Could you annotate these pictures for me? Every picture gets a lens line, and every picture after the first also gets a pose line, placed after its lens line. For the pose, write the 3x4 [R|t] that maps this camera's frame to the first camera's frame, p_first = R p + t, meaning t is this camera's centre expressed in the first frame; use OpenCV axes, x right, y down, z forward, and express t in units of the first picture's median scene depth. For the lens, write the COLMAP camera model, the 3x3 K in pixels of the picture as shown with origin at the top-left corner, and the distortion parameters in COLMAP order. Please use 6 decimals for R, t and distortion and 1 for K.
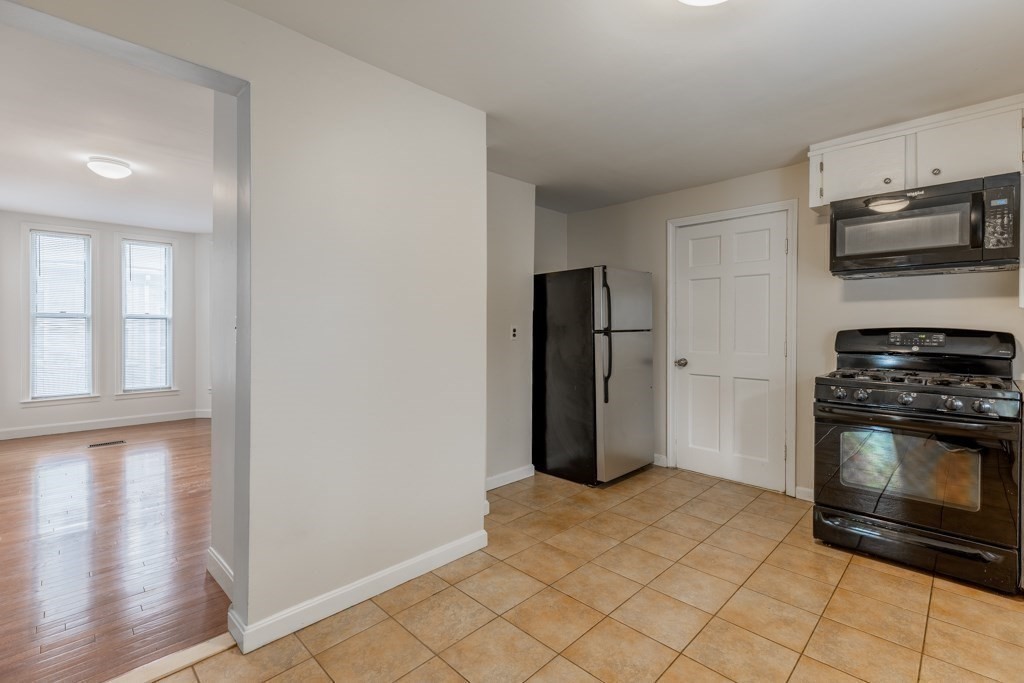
lens RADIAL K [[461.2, 0, 520.5], [0, 461.2, 332.0], [0, 0, 1]] dist [0.008489, 0.000383]
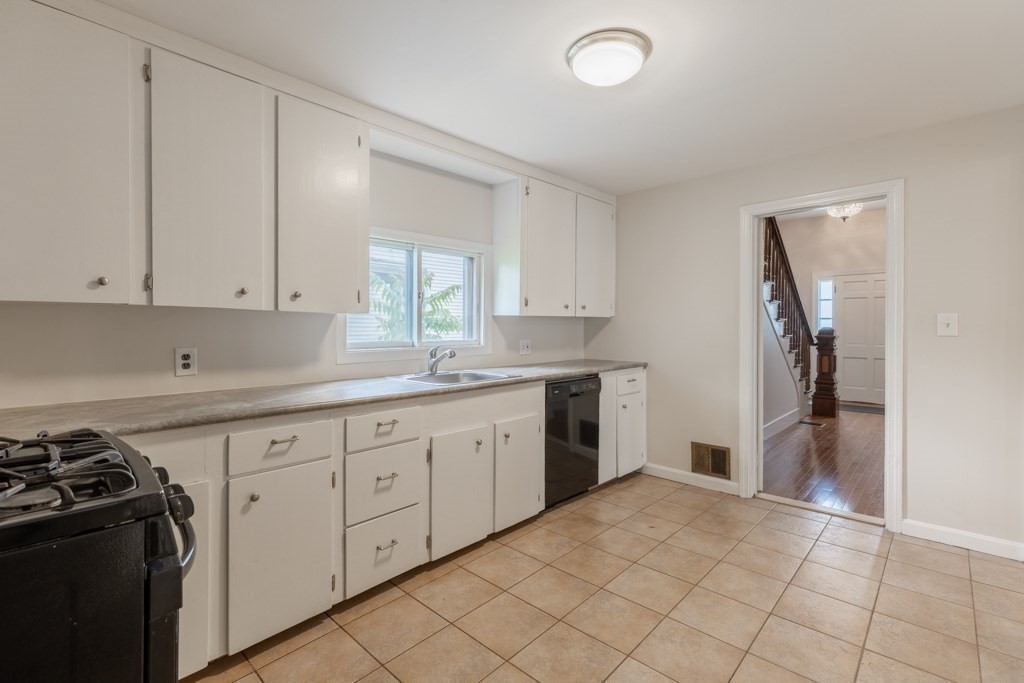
lens RADIAL K [[461.2, 0, 530.4], [0, 461.2, 330.8], [0, 0, 1]] dist [0.008489, 0.000383]
pose [[-0.998986, -0.000334, -0.045026, 0.379963], [-0.001151, 0.999835, 0.018111, -0.015658], [0.045013, 0.018145, -0.998822, 1.248177]]
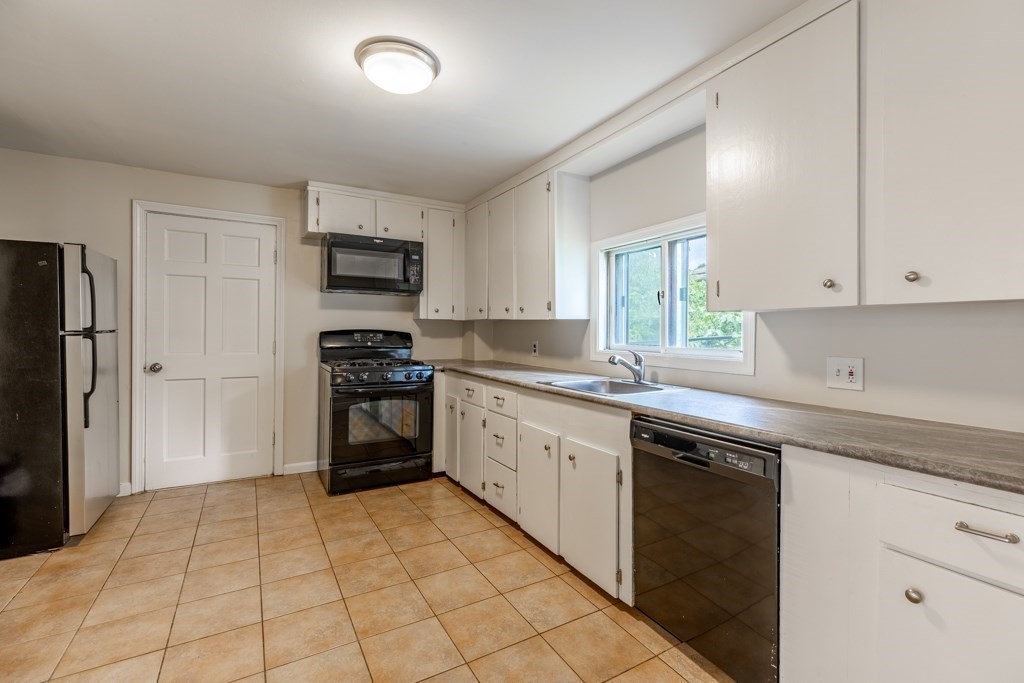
lens RADIAL K [[461.2, 0, 511.9], [0, 461.2, 336.6], [0, 0, 1]] dist [0.008489, 0.000383]
pose [[0.272527, -0.012444, 0.962068, -0.436483], [0.001473, 0.999921, 0.012517, -0.004380], [-0.962147, -0.001994, 0.272524, 0.156404]]
